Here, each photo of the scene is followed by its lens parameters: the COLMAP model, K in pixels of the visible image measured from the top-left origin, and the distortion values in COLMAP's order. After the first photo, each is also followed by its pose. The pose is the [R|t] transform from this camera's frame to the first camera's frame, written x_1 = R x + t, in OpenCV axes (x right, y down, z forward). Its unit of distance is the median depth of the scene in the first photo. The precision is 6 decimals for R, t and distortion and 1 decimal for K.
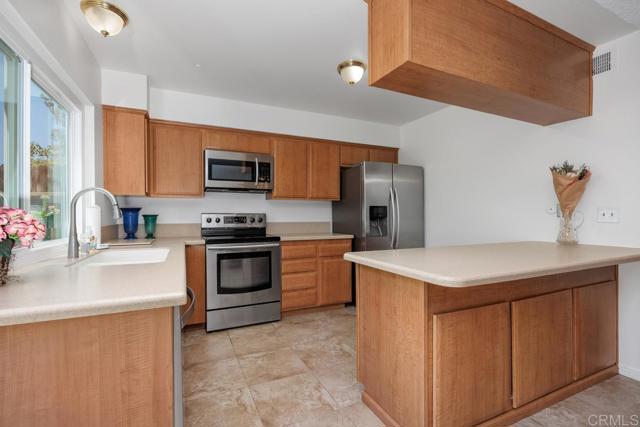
lens RADIAL K [[302.5, 0, 317.8], [0, 302.5, 214.1], [0, 0, 1]] dist [0.000846, 0.001011]
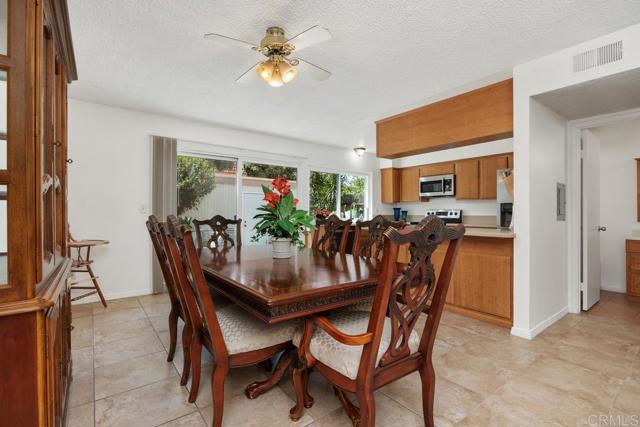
lens RADIAL K [[302.5, 0, 322.8], [0, 302.5, 209.9], [0, 0, 1]] dist [0.000846, 0.001011]
pose [[0.194115, -0.013951, -0.980880, 1.528168], [-0.000908, 0.999896, -0.014401, 0.027863], [0.980978, 0.003686, 0.194082, -0.012874]]
